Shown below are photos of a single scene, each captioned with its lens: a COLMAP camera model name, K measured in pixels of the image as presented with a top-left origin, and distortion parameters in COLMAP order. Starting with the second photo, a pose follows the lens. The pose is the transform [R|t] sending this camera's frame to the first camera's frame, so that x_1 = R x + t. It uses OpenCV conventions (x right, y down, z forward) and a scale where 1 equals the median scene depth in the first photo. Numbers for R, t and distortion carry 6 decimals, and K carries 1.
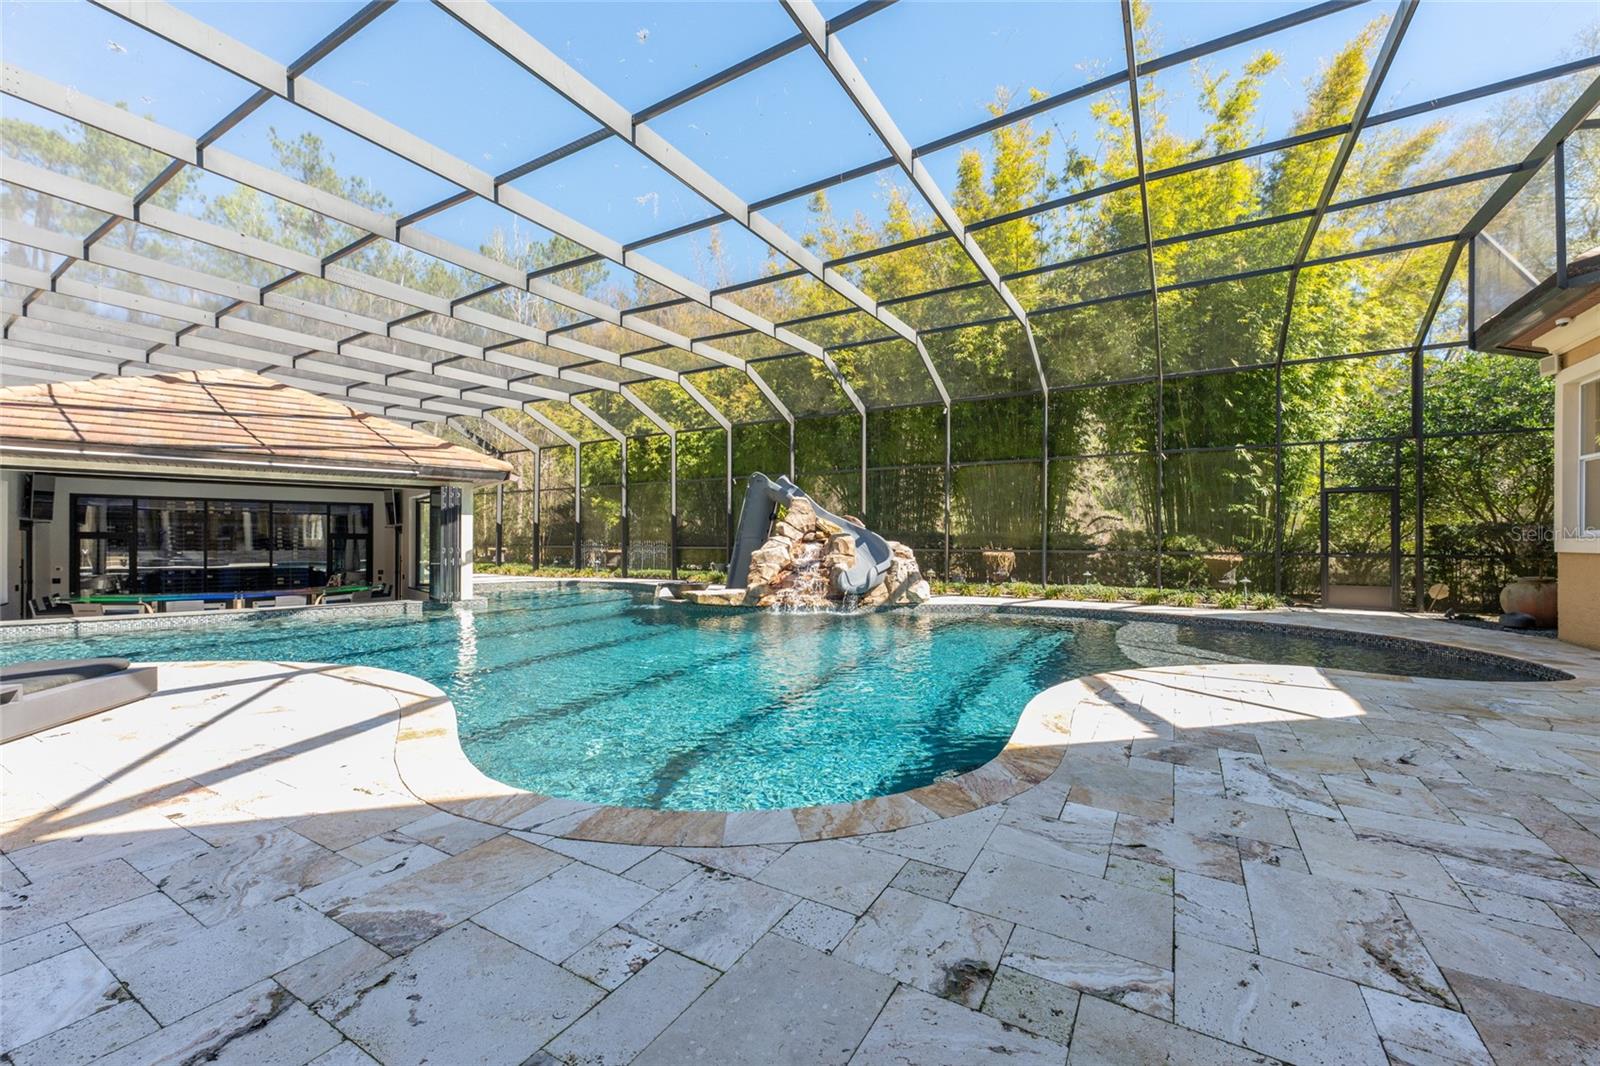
lens RADIAL K [[635.9, 0, 806.1], [0, 635.9, 539.3], [0, 0, 1]] dist [0.002127, -0.000488]
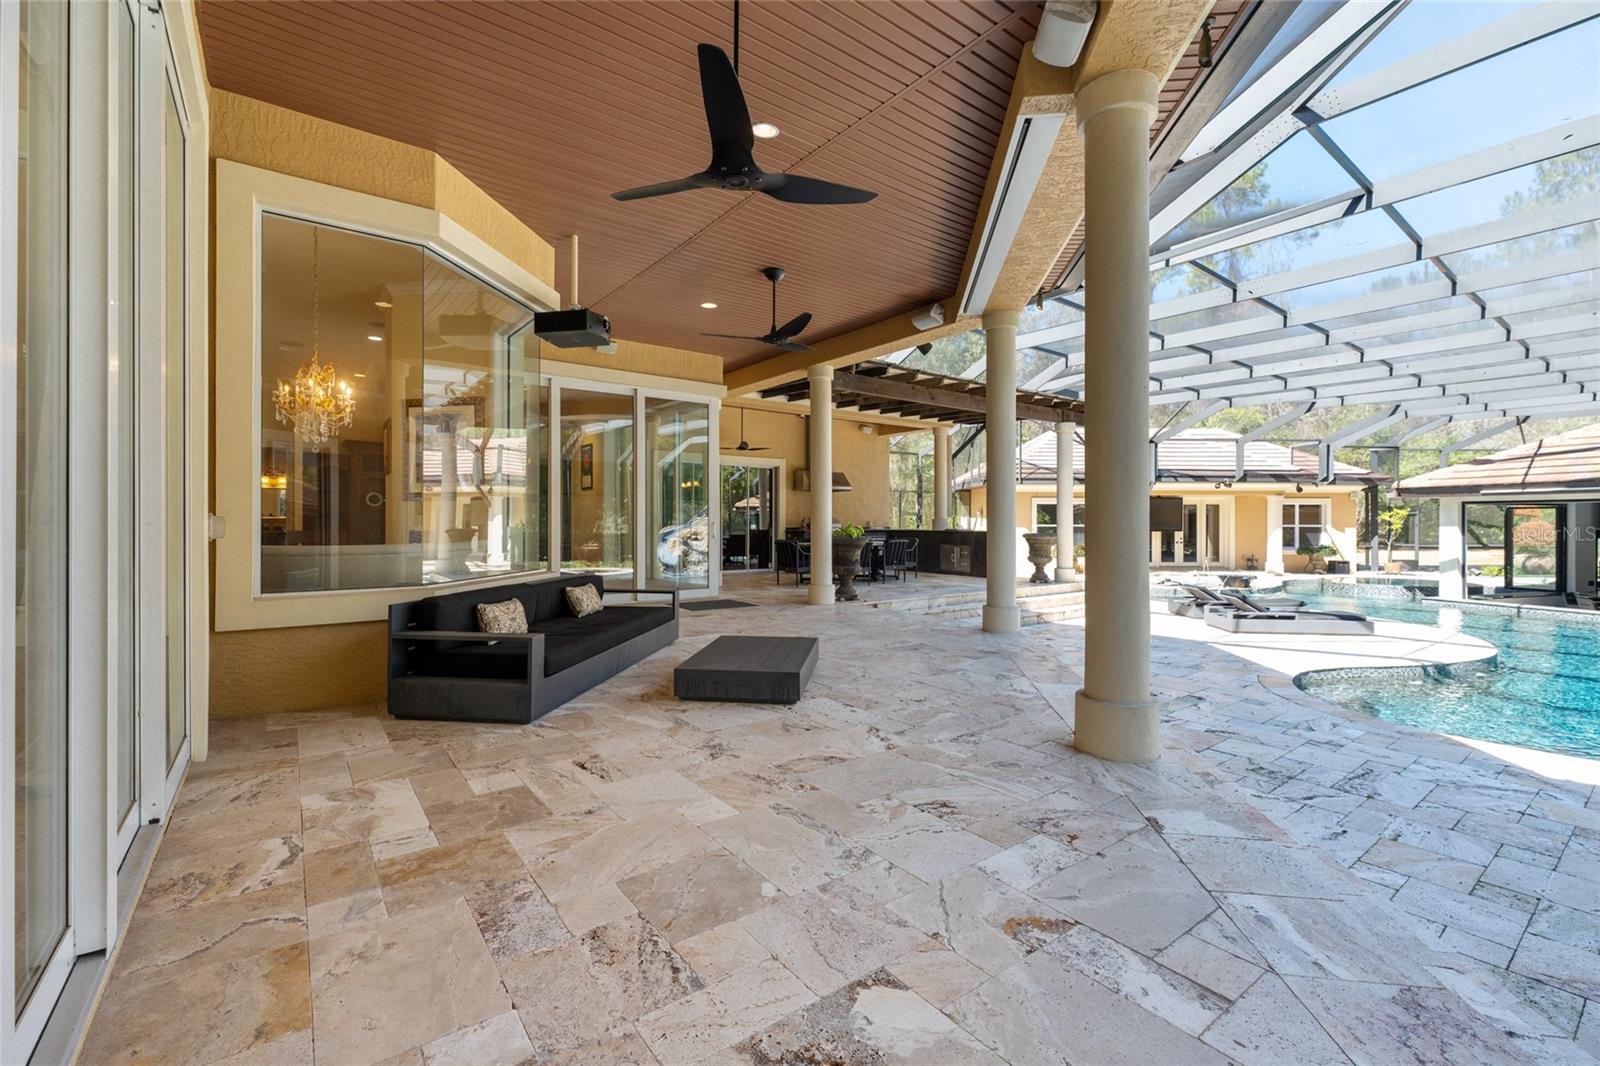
lens RADIAL K [[685.9, 0, 788.0], [0, 685.9, 522.4], [0, 0, 1]] dist [-0.002689, 0.000275]
pose [[-0.398407, -0.000055, -0.917209, 0.709083], [-0.001095, 0.999999, 0.000416, -0.047467], [0.917208, 0.001170, -0.398407, 0.059911]]
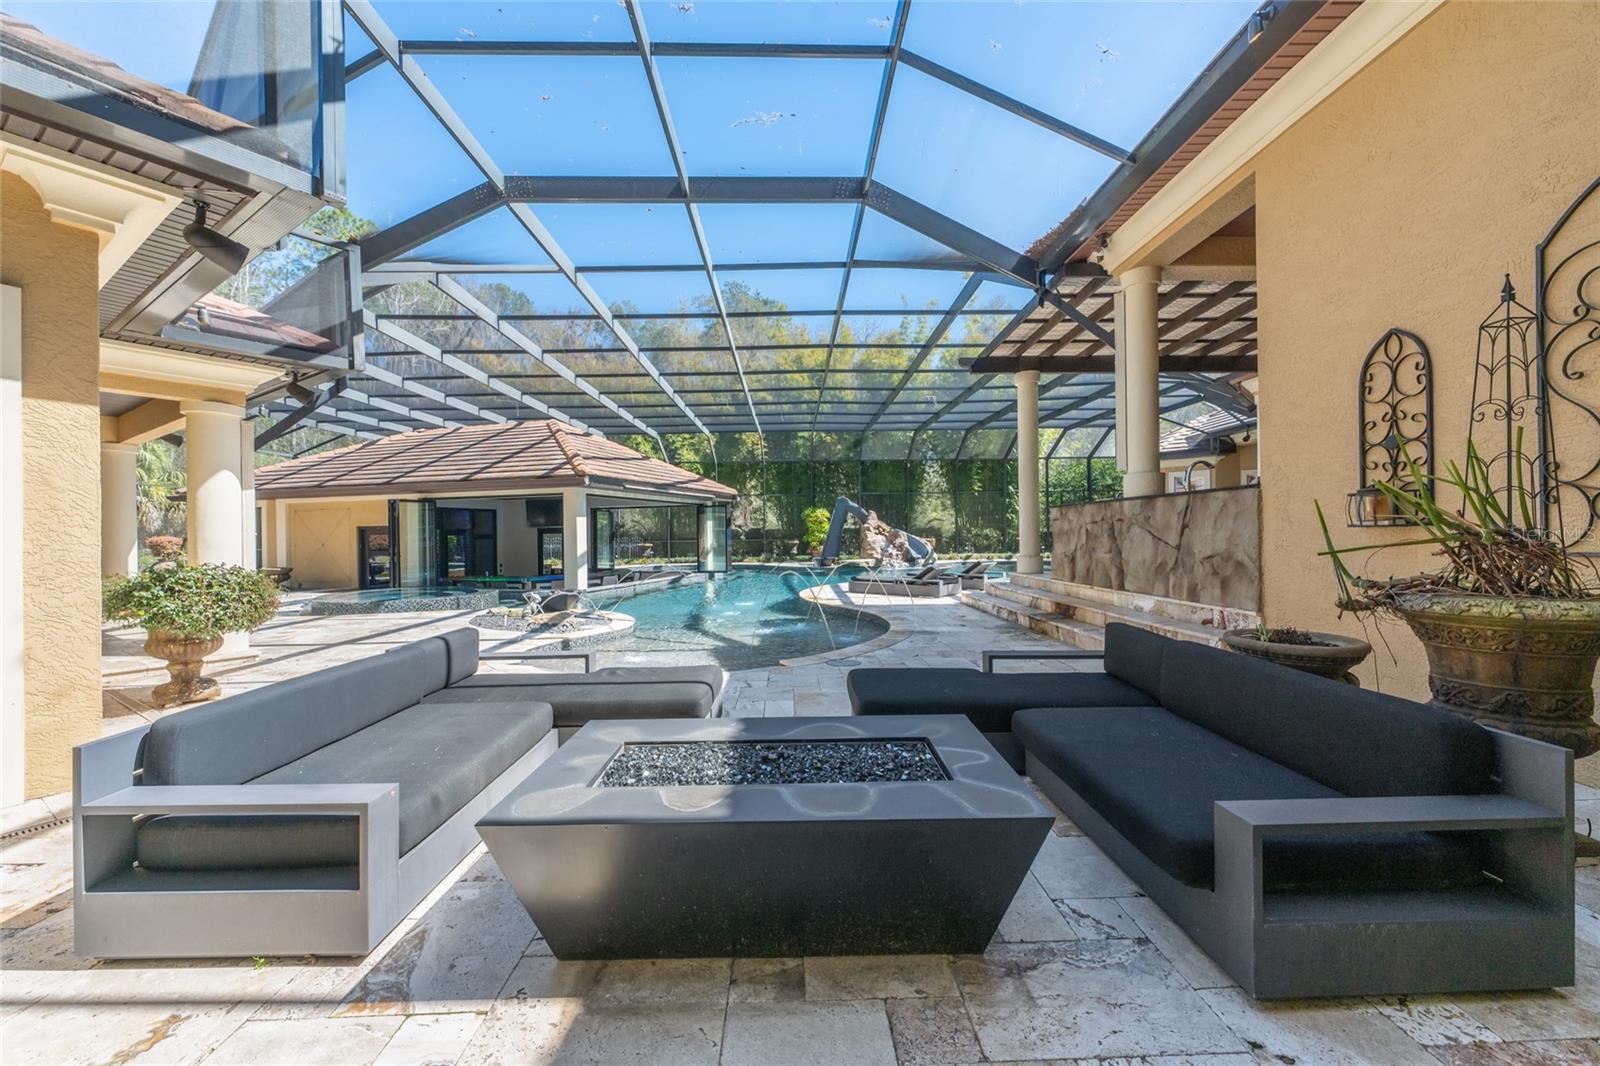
lens RADIAL K [[635.9, 0, 789.7], [0, 635.9, 533.4], [0, 0, 1]] dist [0.002127, -0.000488]
pose [[0.859261, -0.017348, 0.511243, -1.299346], [0.021173, 0.999774, -0.001659, -0.000964], [-0.511099, 0.012250, 0.859435, -0.550809]]
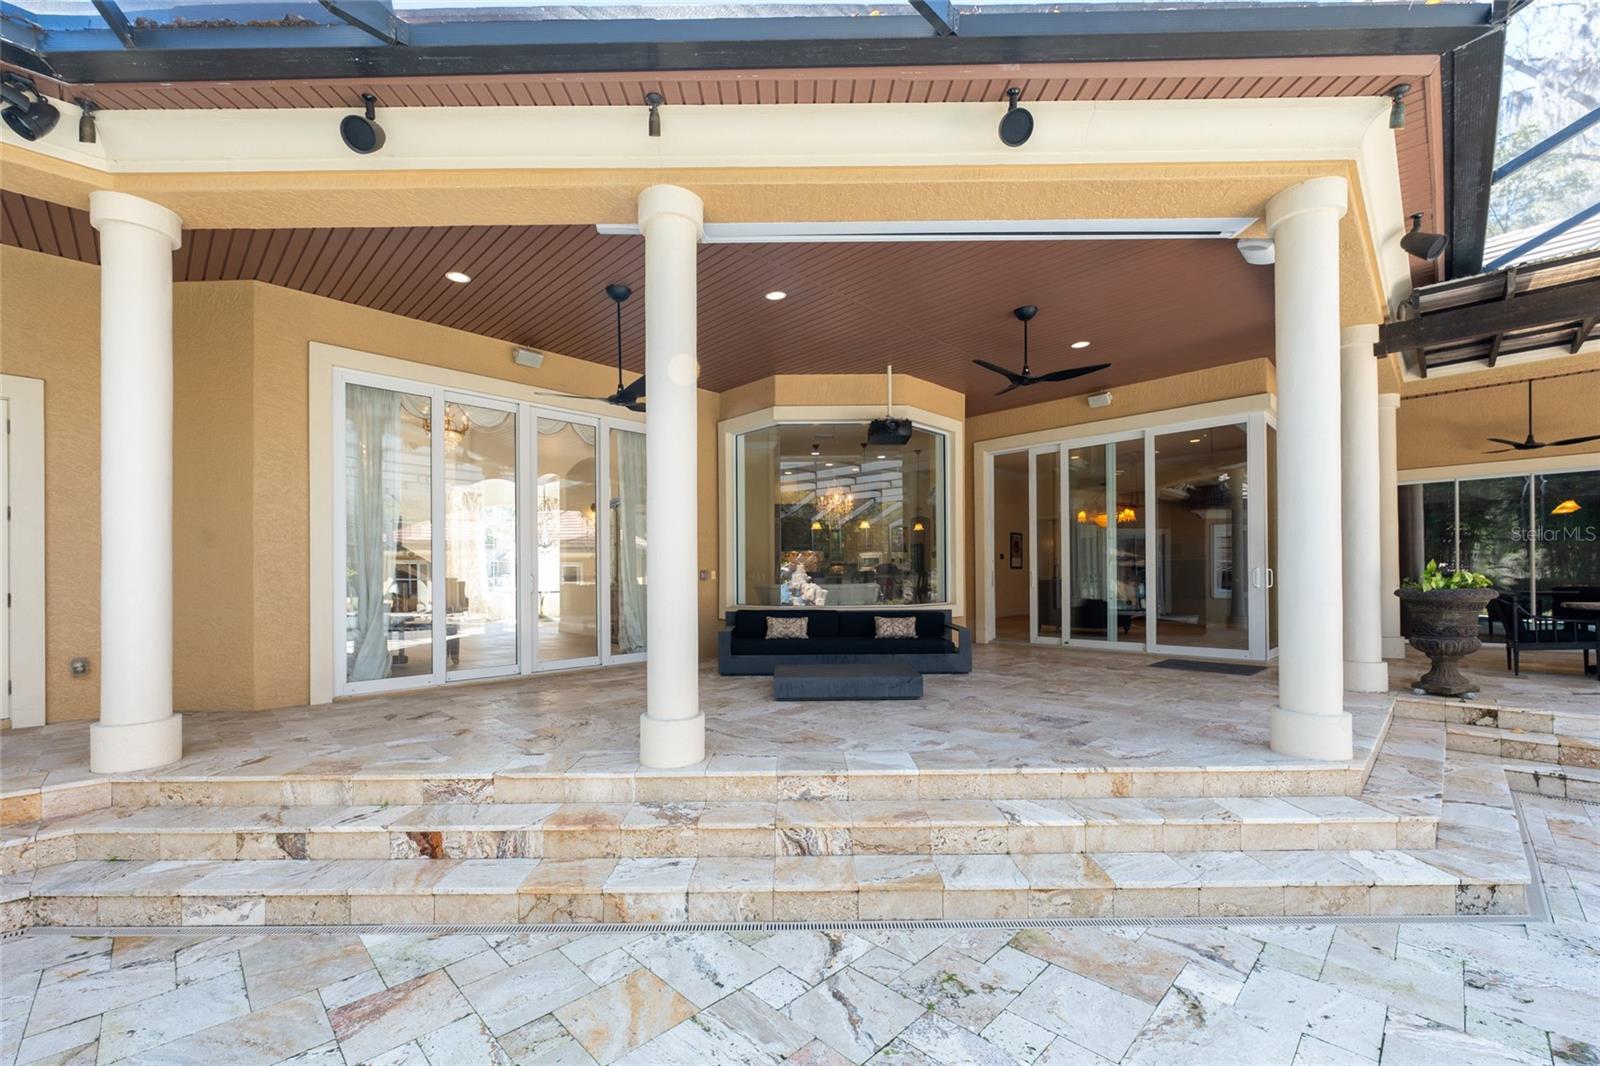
lens RADIAL K [[635.9, 0, 797.4], [0, 635.9, 583.2], [0, 0, 1]] dist [0.002127, -0.000488]
pose [[-0.965553, 0.006886, 0.260116, 0.209704], [0.010045, 0.999891, 0.010819, -0.043067], [-0.260013, 0.013059, -0.965517, 0.386026]]
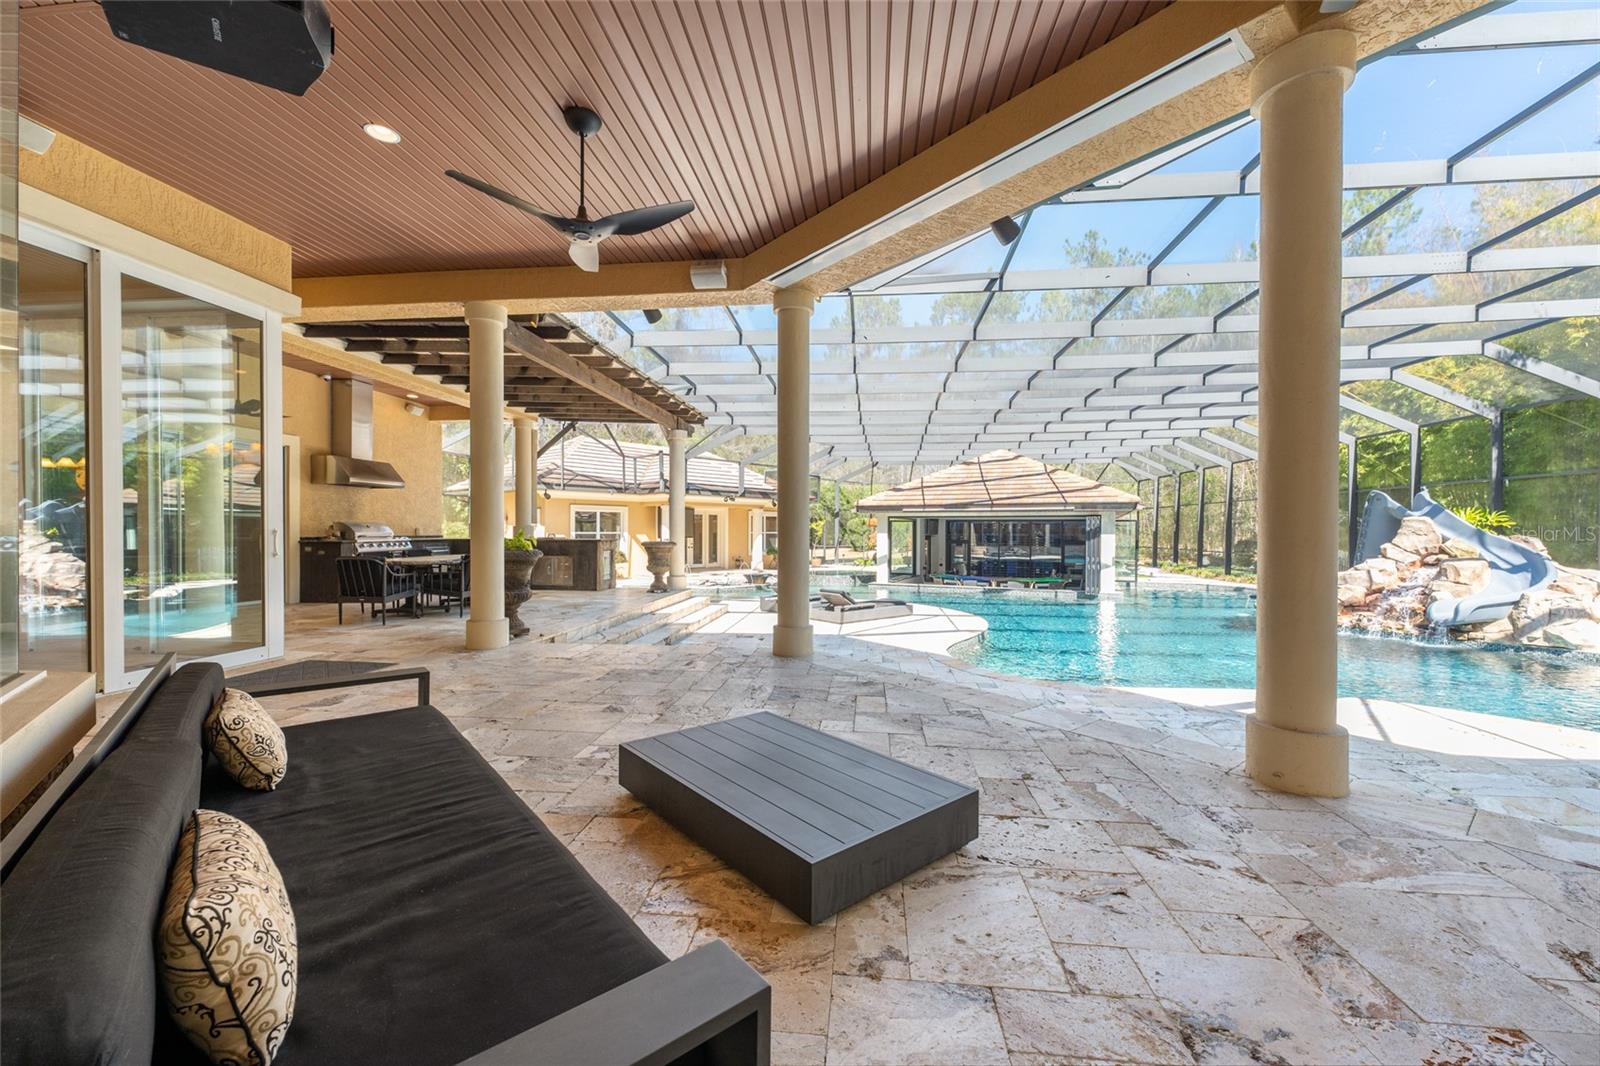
lens RADIAL K [[635.9, 0, 802.7], [0, 635.9, 534.0], [0, 0, 1]] dist [0.002127, -0.000488]
pose [[0.407761, 0.006789, -0.913063, 0.521865], [-0.003481, 0.999977, 0.005880, -0.048034], [0.913082, 0.000780, 0.407775, -0.223436]]
